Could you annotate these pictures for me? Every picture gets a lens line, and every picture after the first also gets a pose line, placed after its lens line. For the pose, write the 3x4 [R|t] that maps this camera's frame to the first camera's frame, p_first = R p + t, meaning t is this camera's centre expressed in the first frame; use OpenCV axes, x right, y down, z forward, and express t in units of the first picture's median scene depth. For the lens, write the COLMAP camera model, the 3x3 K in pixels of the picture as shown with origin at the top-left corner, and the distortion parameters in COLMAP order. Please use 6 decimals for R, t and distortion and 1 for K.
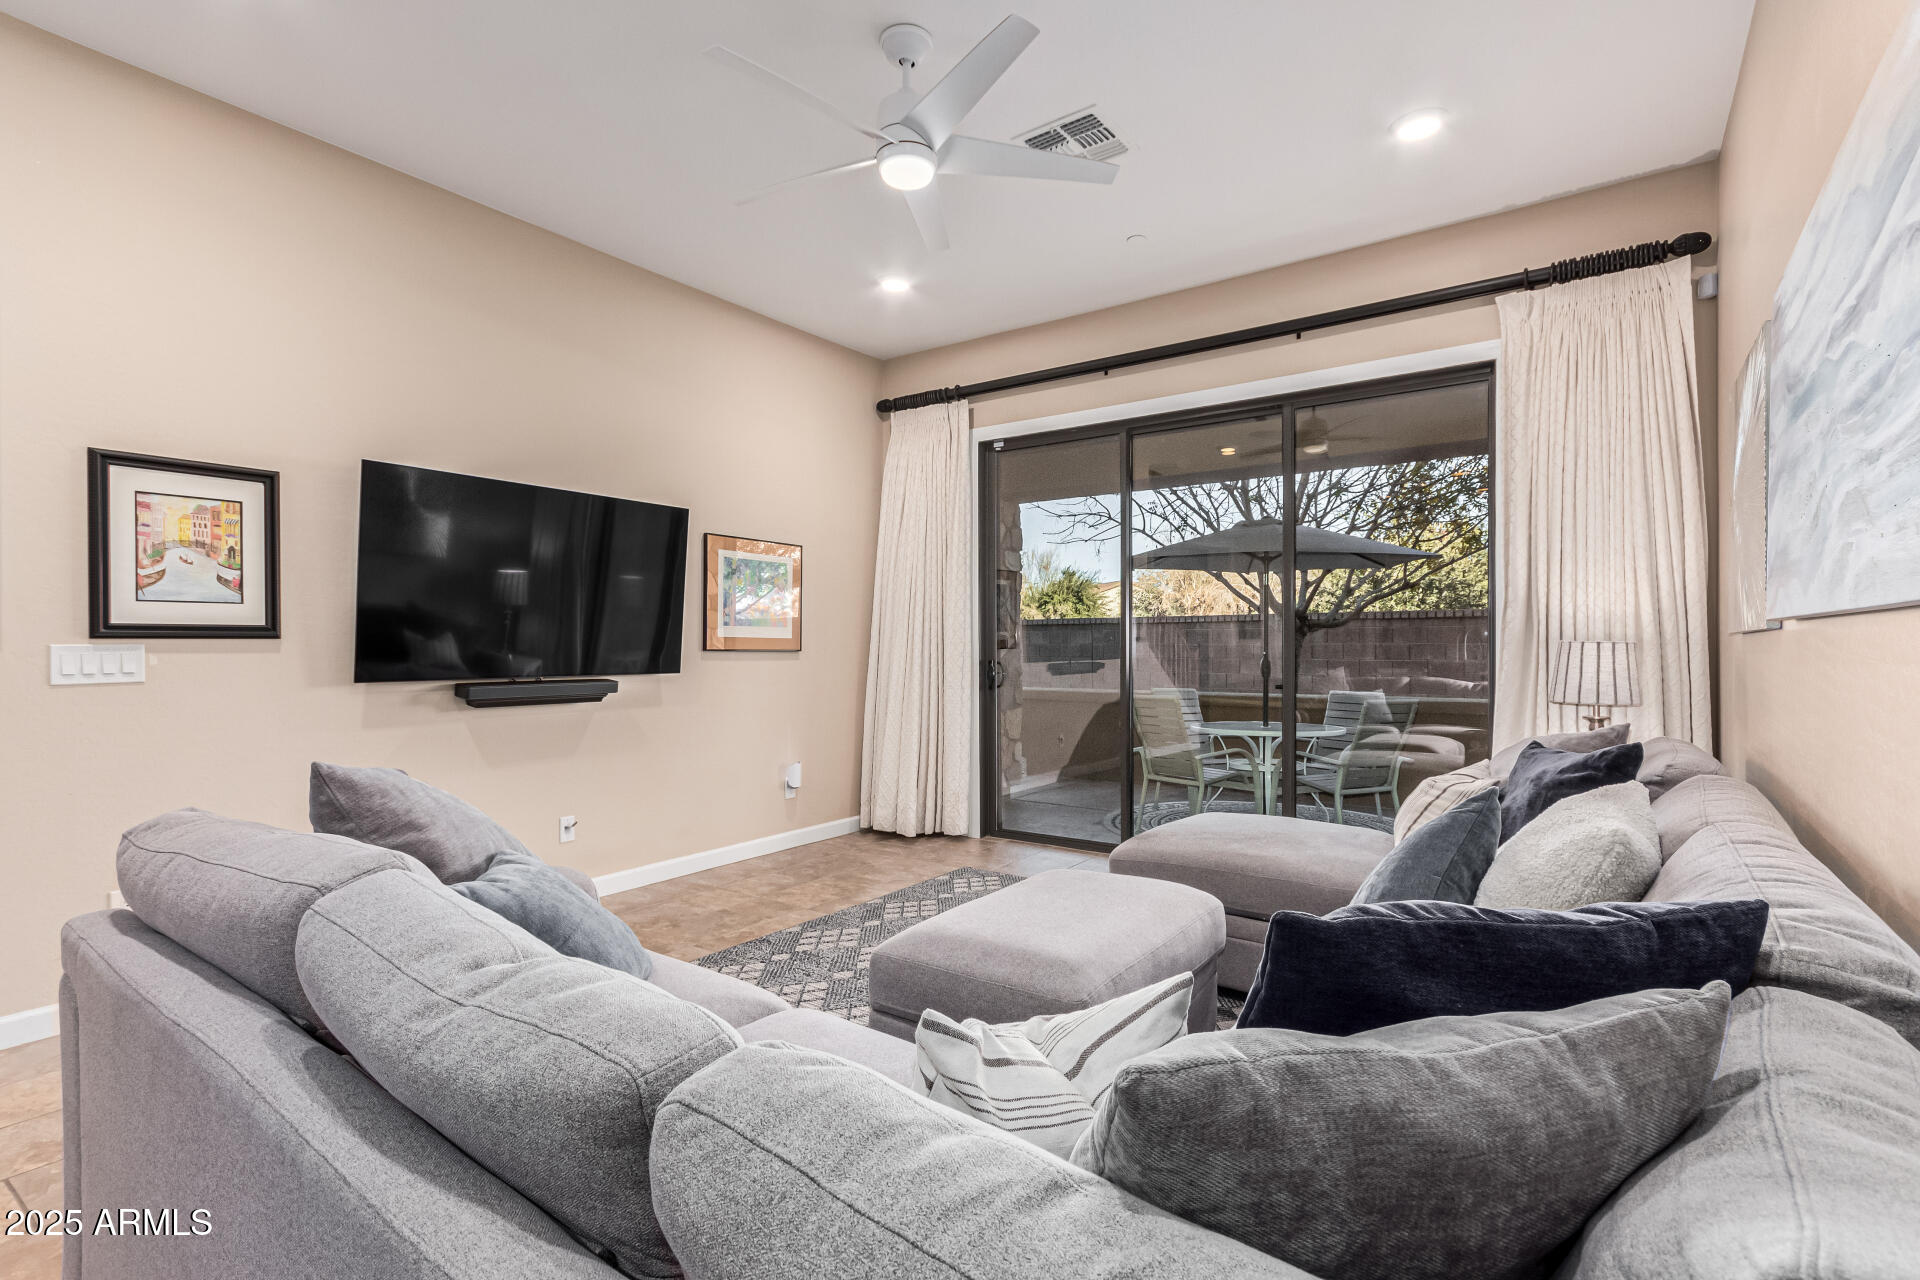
lens RADIAL K [[900.5, 0, 961.3], [0, 900.5, 649.3], [0, 0, 1]] dist [0.001830, 0.001561]
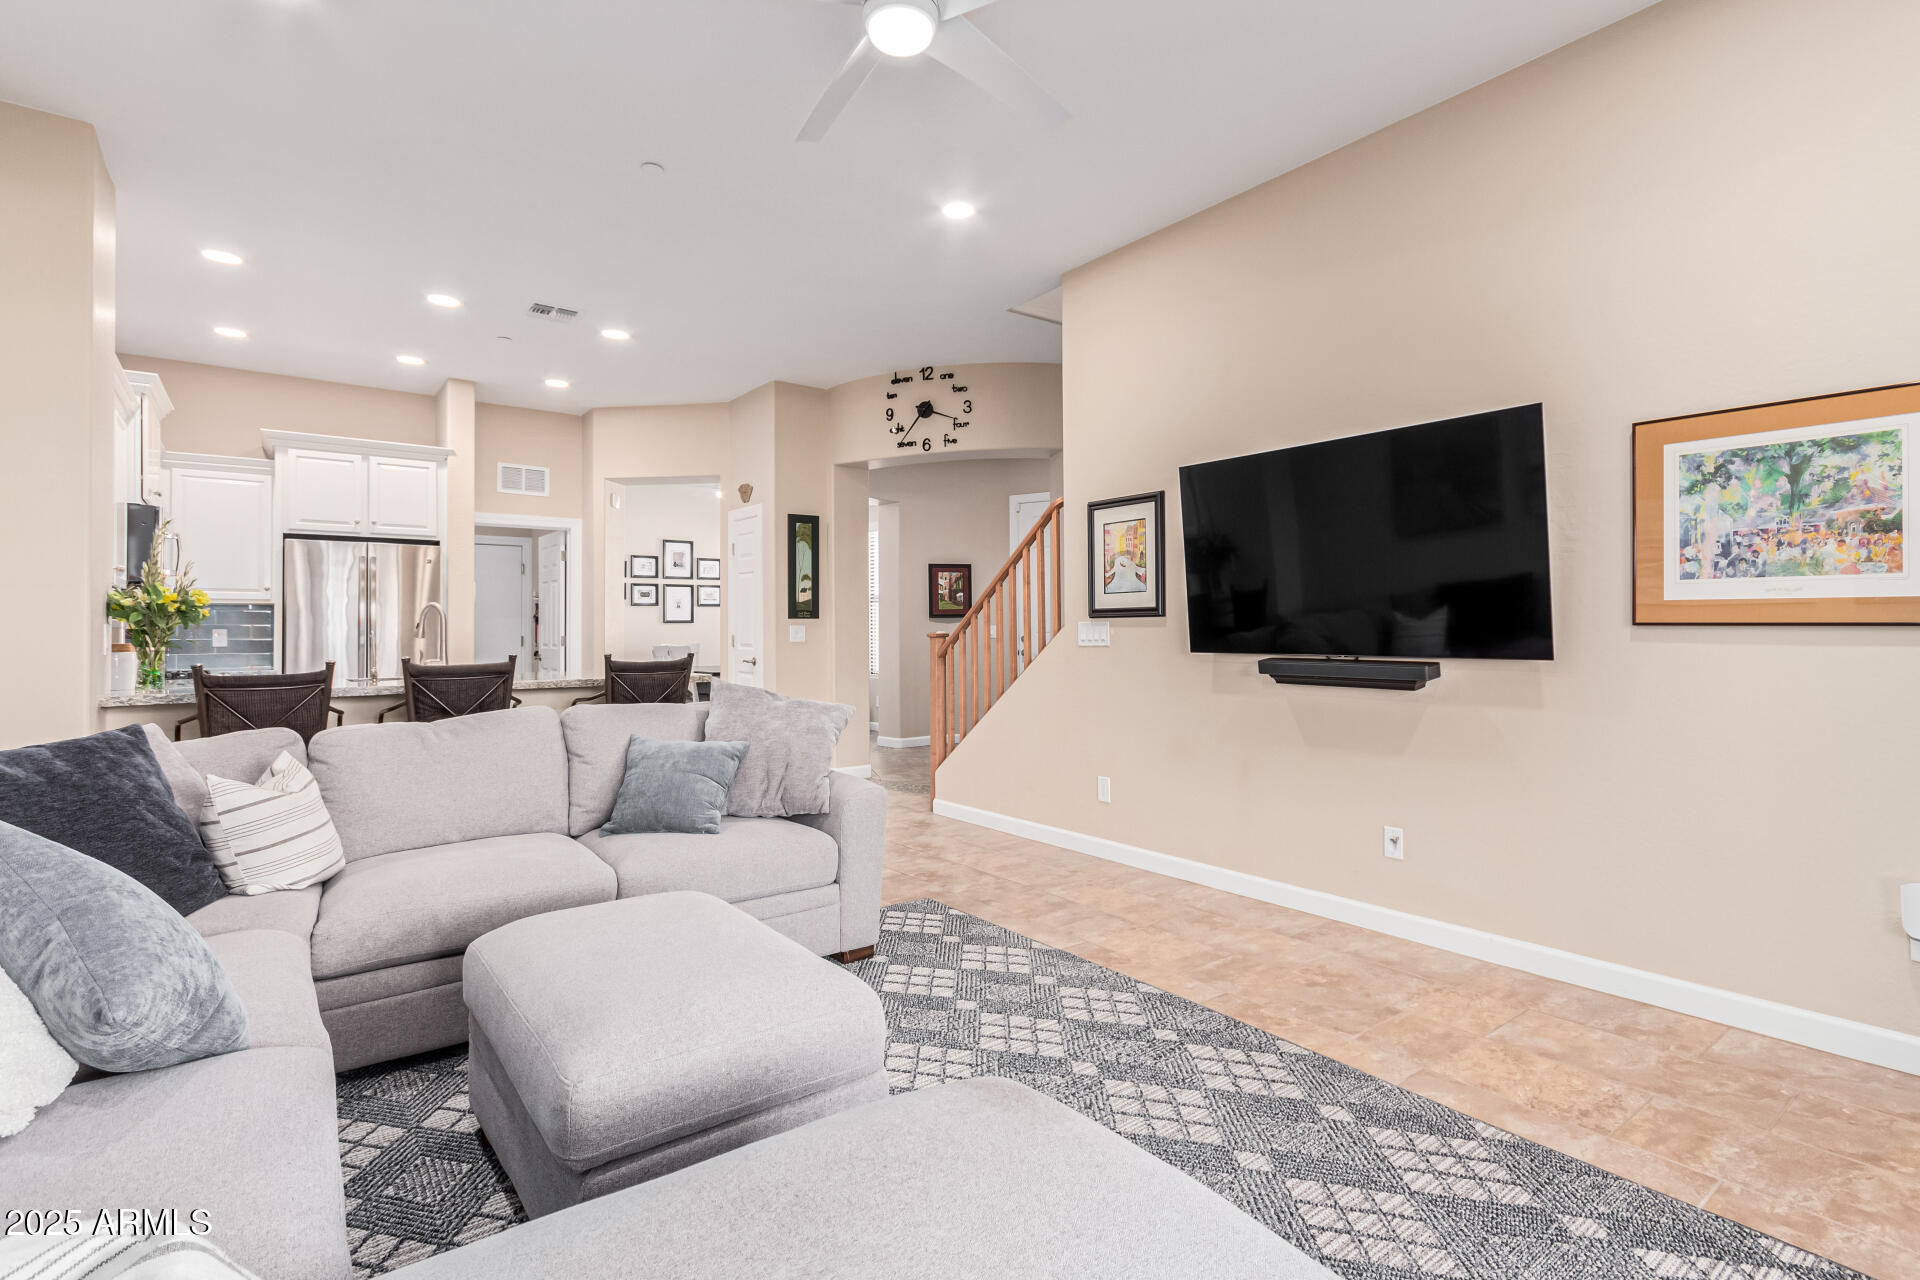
lens RADIAL K [[900.5, 0, 959.3], [0, 900.5, 624.1], [0, 0, 1]] dist [0.001830, 0.001561]
pose [[-0.293996, -0.002074, -0.955805, 0.473898], [0.002369, 0.999993, -0.002899, 0.001878], [0.955804, -0.003117, -0.293989, 0.883657]]
